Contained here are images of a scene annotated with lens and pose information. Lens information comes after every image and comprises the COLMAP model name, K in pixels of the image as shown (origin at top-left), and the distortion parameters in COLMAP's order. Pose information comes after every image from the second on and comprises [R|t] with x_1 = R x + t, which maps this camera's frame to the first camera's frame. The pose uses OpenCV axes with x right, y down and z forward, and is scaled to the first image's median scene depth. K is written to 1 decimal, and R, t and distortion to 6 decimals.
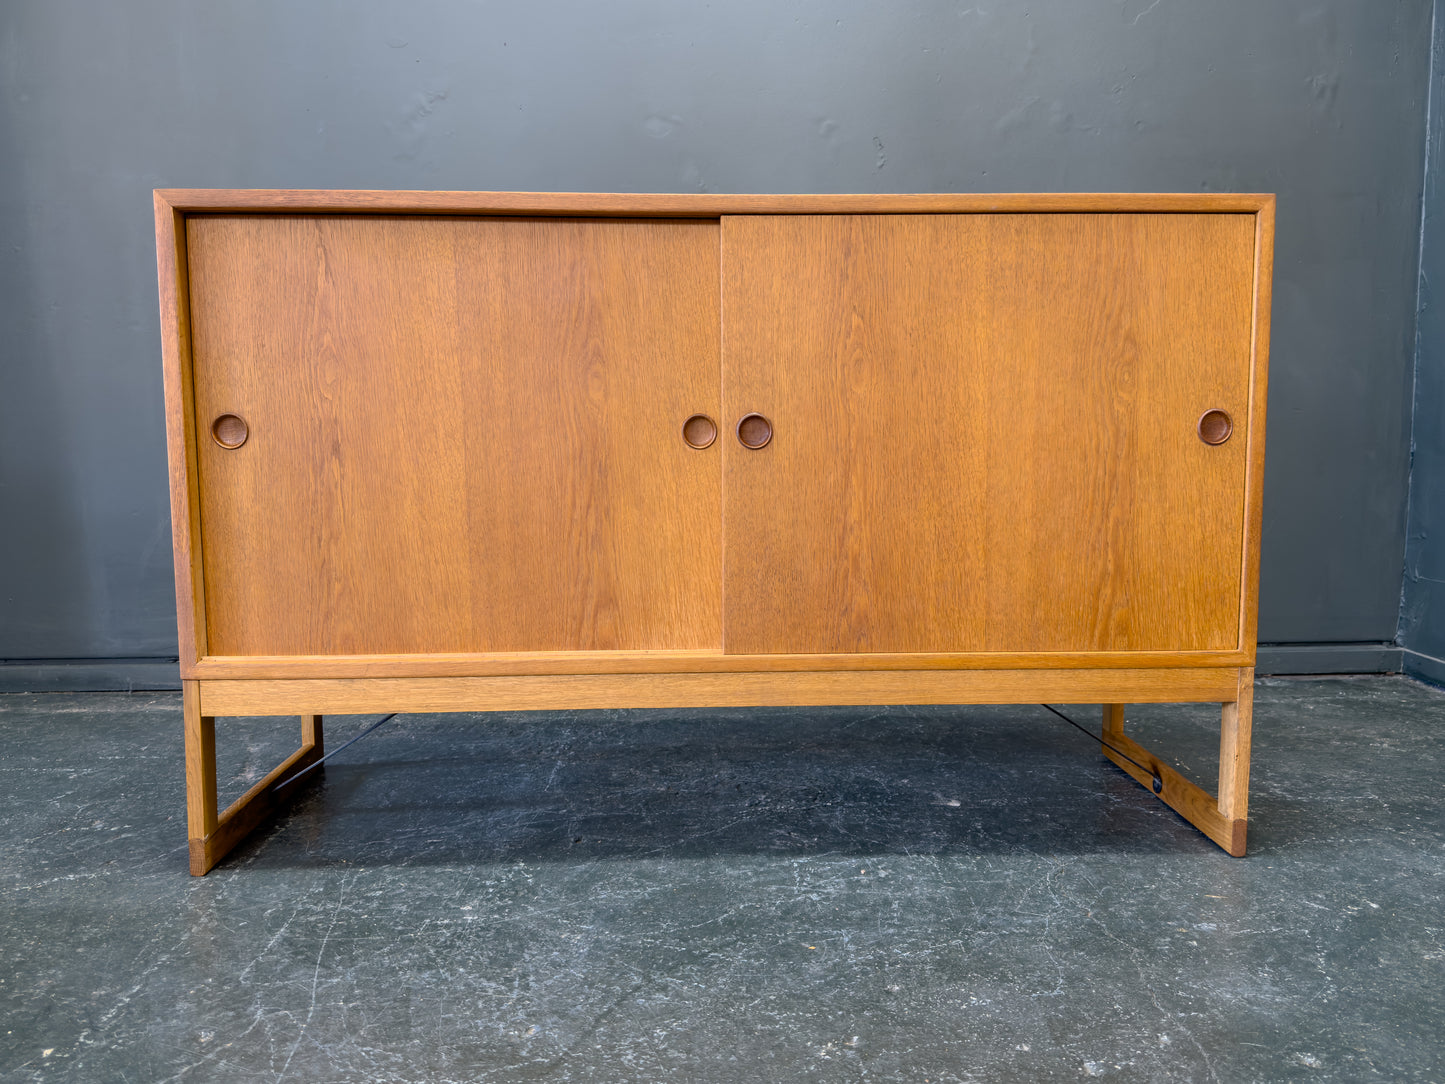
lens RADIAL K [[1142.1, 0, 718.4], [0, 1142.1, 537.8], [0, 0, 1]] dist [0.110428, -0.247056]
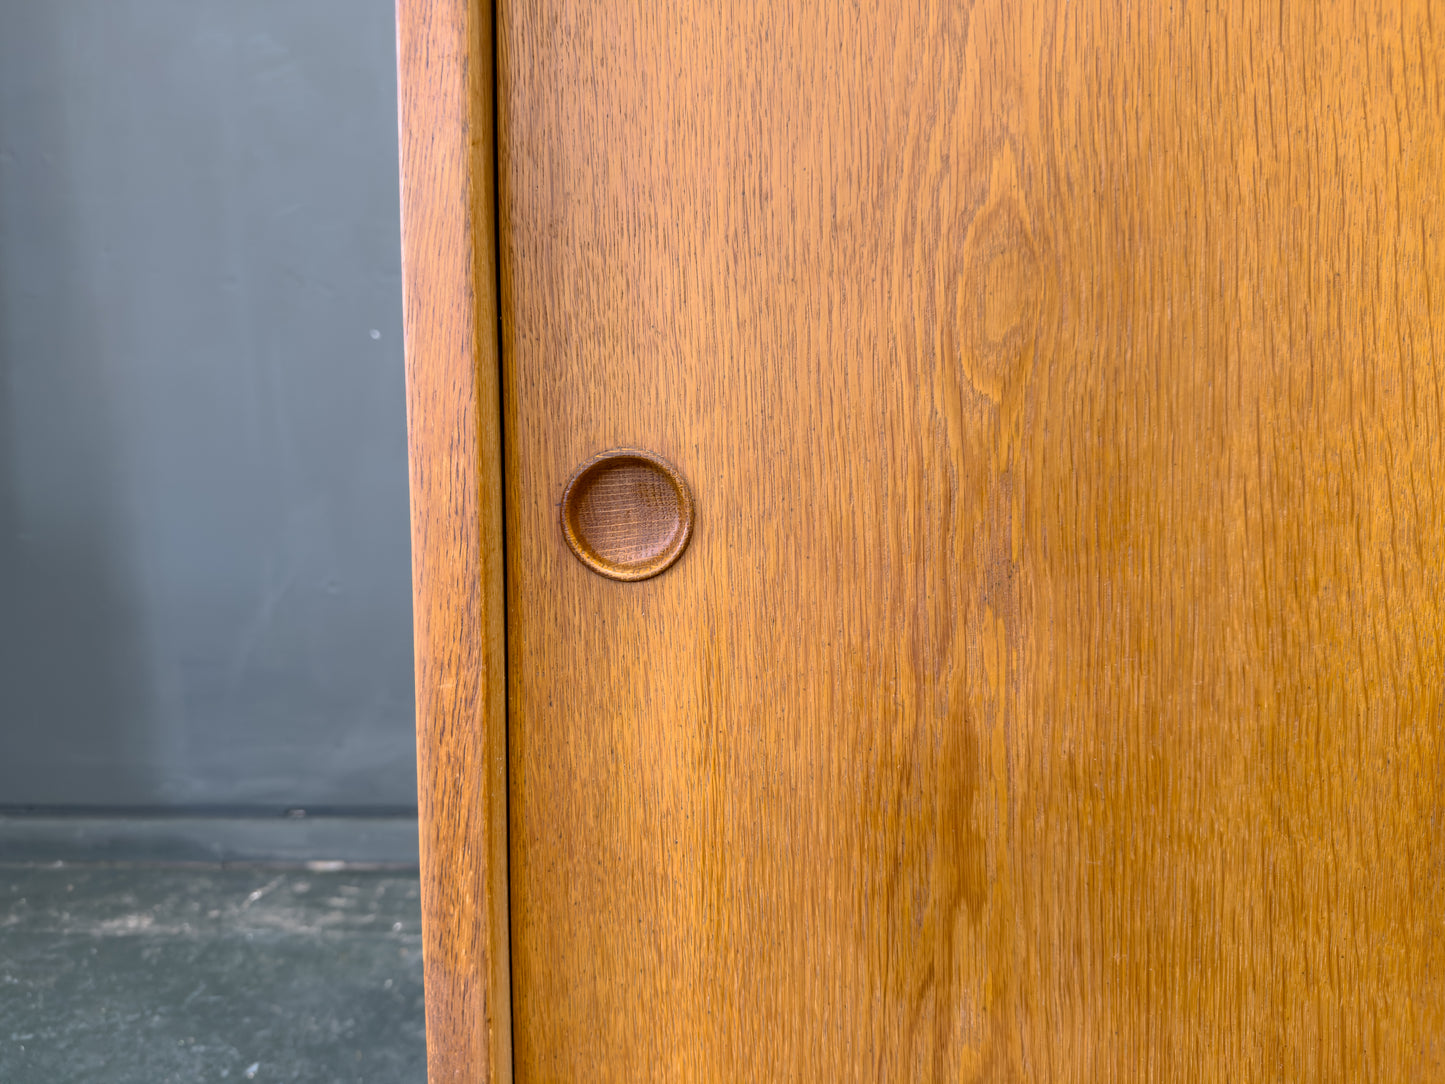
lens RADIAL K [[1093.8, 0, 721.6], [0, 1093.8, 544.2], [0, 0, 1]] dist [0.041997, -0.097201]
pose [[0.999330, 0.009780, -0.035266, -0.383441], [-0.009637, 0.999945, 0.004218, -0.085266], [0.035306, -0.003876, 0.999369, 0.728115]]
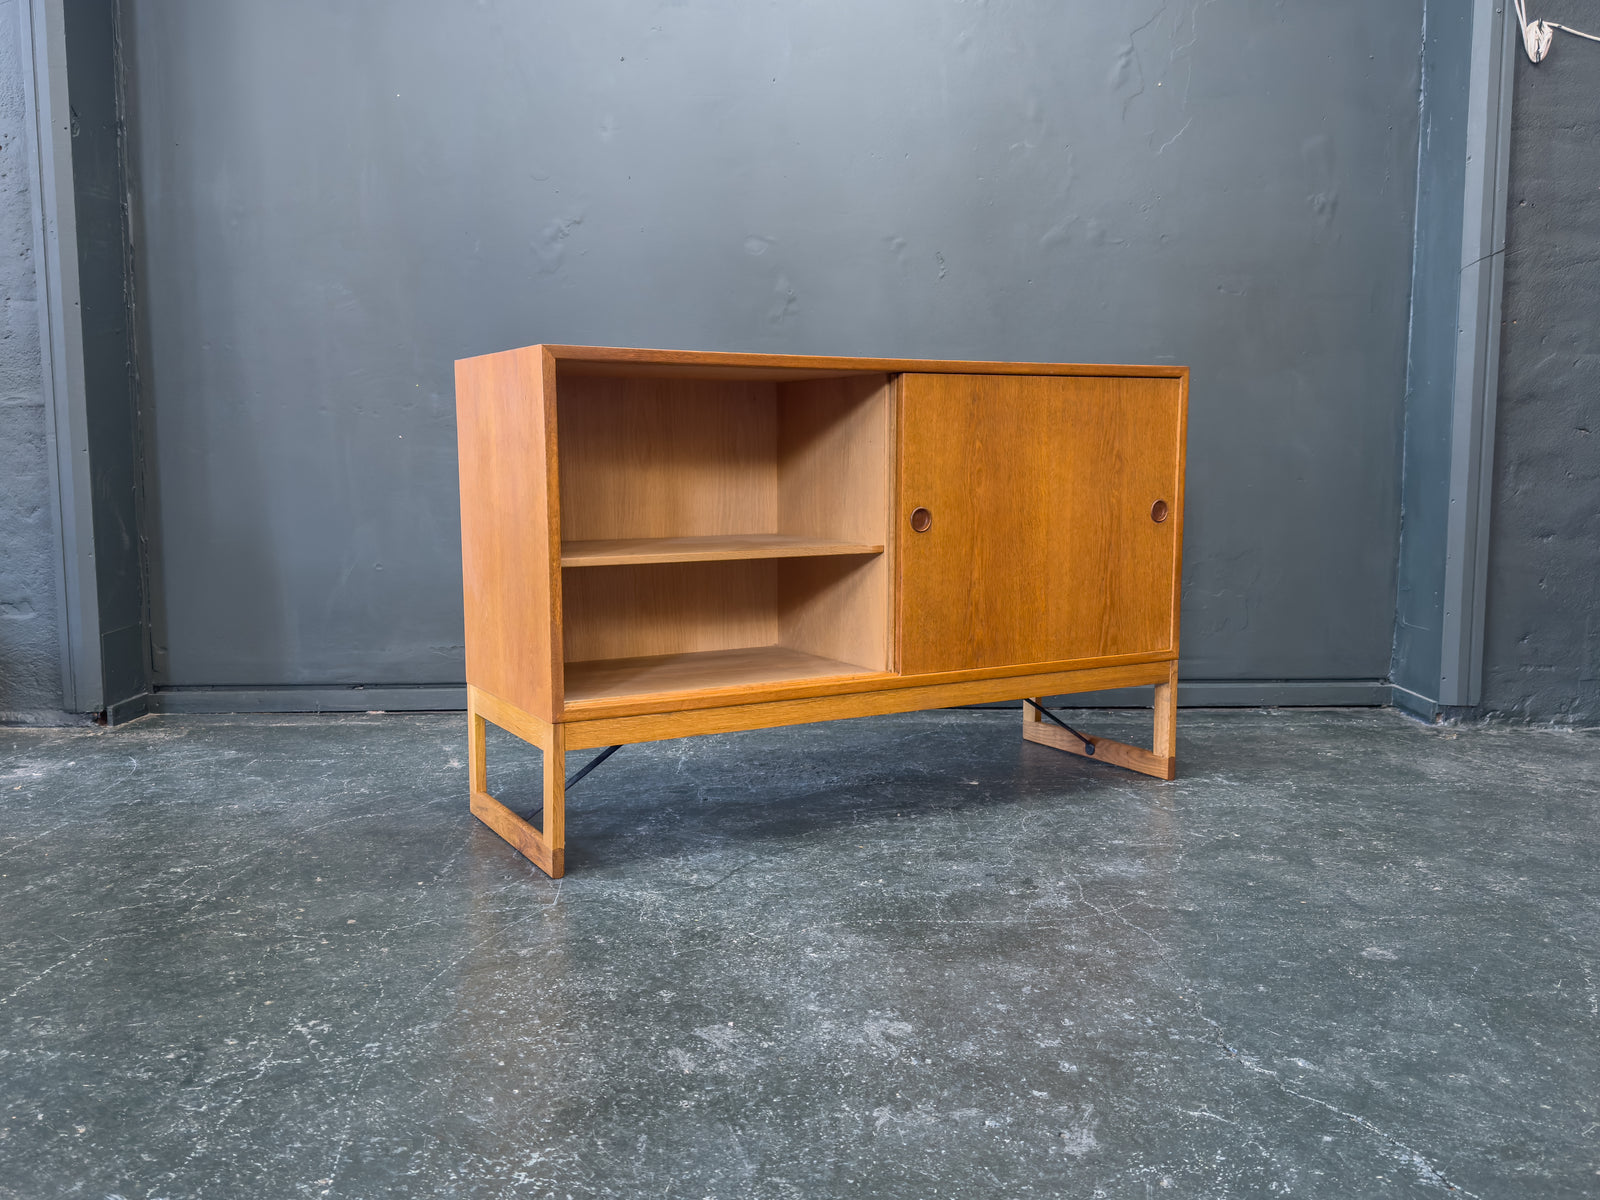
lens RADIAL K [[1355.1, 0, 765.9], [0, 1355.1, 606.3], [0, 0, 1]] dist [0.112290, -0.170416]
pose [[0.999570, 0.004473, -0.028964, 0.001719], [-0.003951, 0.999829, 0.018049, -0.010583], [0.029040, -0.017927, 0.999417, -0.755920]]
